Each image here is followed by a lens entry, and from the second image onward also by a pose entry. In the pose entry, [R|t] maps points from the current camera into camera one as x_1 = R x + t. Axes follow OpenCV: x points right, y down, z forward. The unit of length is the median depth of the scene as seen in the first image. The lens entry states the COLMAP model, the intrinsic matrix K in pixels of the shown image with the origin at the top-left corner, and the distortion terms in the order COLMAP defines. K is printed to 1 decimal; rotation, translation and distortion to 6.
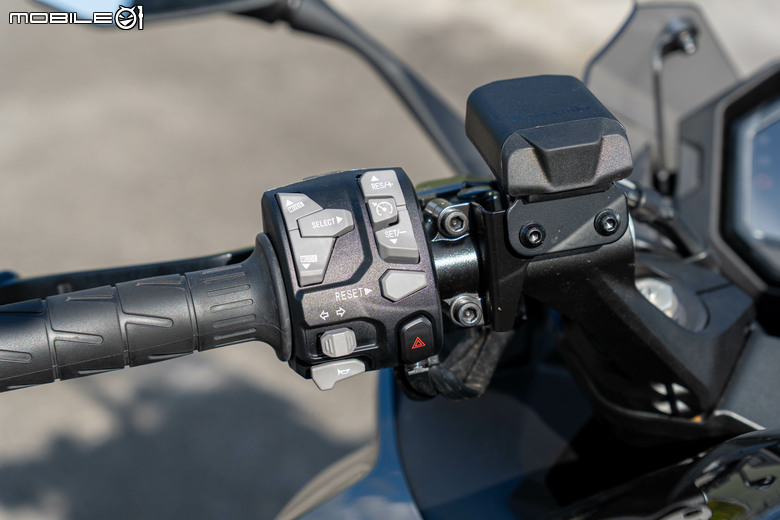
lens RADIAL K [[1894.0, 0, 390.0], [0, 1894.0, 260.0], [0, 0, 1]] dist [-0.090982, -0.134527]
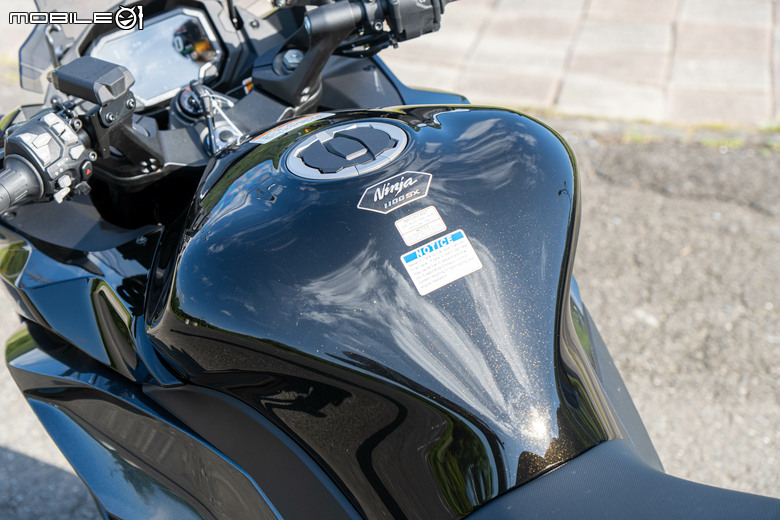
lens RADIAL K [[1654.5, 0, 390.0], [0, 1654.5, 260.0], [0, 0, 1]] dist [0.221141, -2.685019]
pose [[0.750910, -0.379207, 0.540680, -0.863391], [0.323136, 0.924986, 0.199962, -0.150507], [-0.575949, 0.024560, 0.817117, -0.993908]]
